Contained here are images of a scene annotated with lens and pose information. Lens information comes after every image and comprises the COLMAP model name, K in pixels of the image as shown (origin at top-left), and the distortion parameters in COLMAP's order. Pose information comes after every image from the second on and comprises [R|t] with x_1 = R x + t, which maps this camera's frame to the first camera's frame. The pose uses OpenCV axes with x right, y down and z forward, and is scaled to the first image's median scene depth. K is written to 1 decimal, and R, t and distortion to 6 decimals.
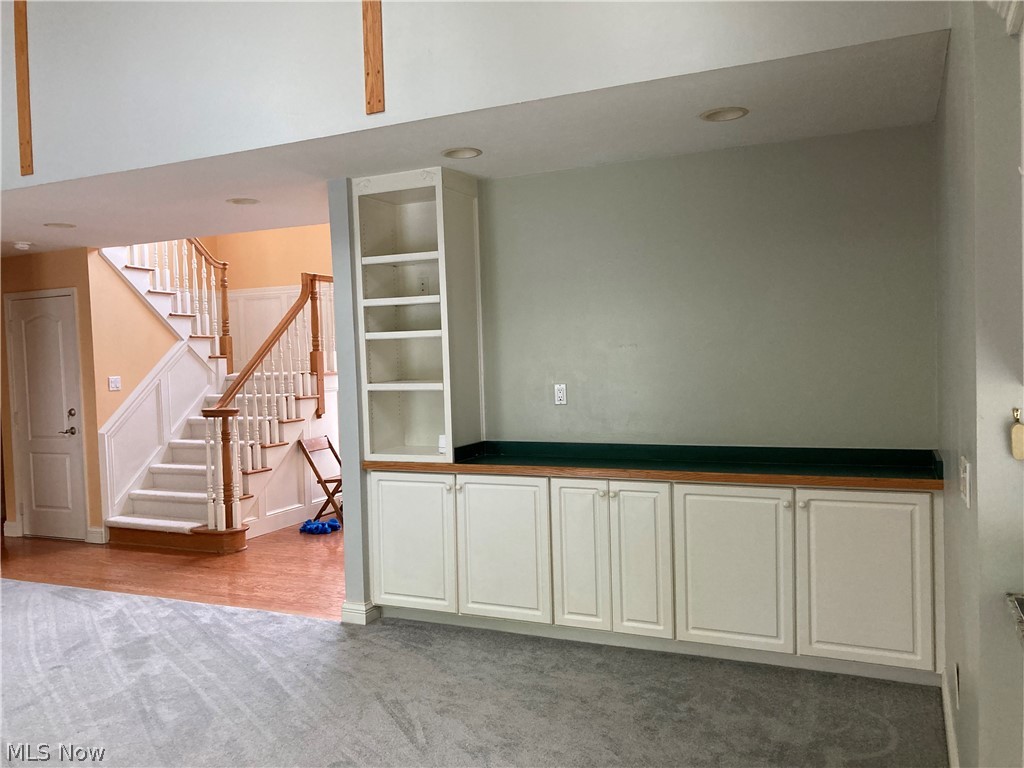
lens RADIAL K [[833.9, 0, 496.1], [0, 833.9, 390.7], [0, 0, 1]] dist [0.040691, -0.045275]
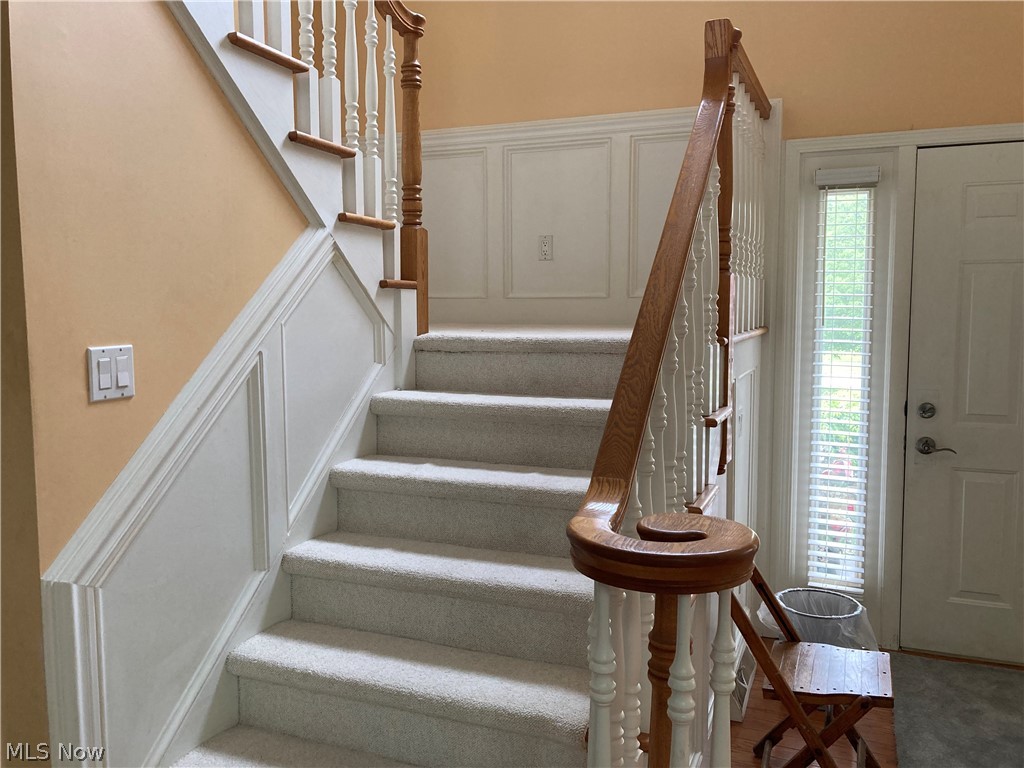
lens RADIAL K [[833.9, 0, 507.2], [0, 833.9, 378.7], [0, 0, 1]] dist [0.040691, -0.045275]
pose [[0.998614, 0.020229, 0.048588, -0.342327], [-0.022593, 0.998562, 0.048608, -0.021237], [-0.047535, -0.049639, 0.997635, 0.731011]]
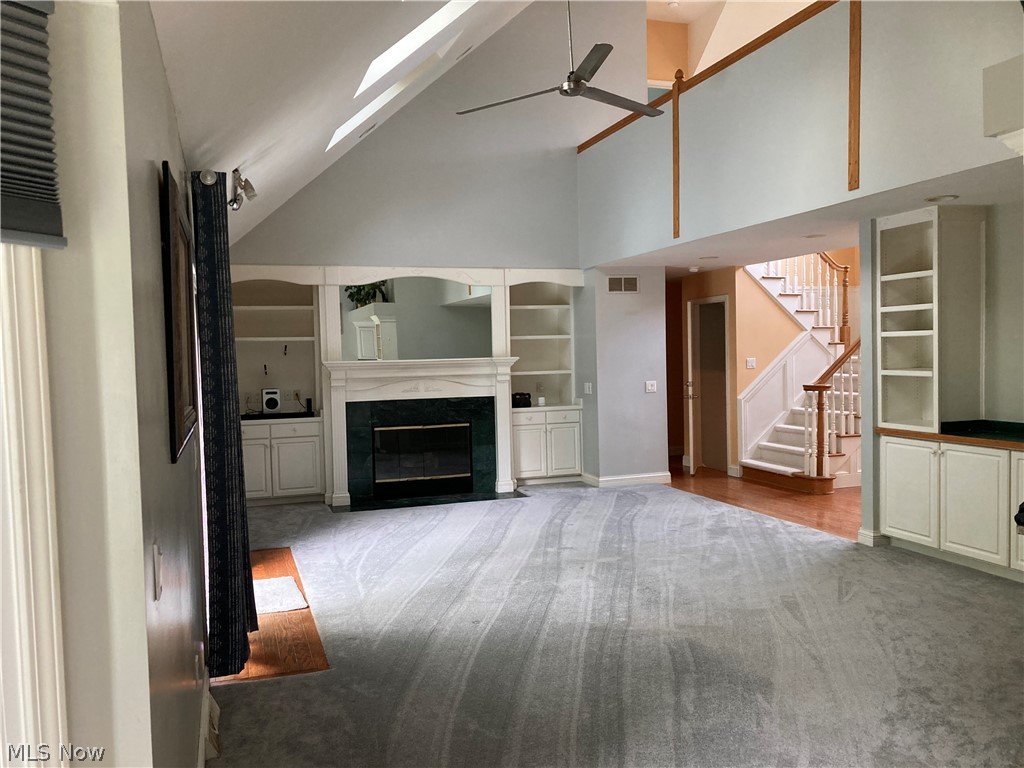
lens RADIAL K [[833.9, 0, 501.9], [0, 833.9, 398.8], [0, 0, 1]] dist [0.040691, -0.045275]
pose [[0.686146, 0.054687, -0.725405, 0.261882], [-0.025936, 0.998375, 0.050733, -0.009454], [0.727001, -0.015996, 0.686450, -0.239780]]
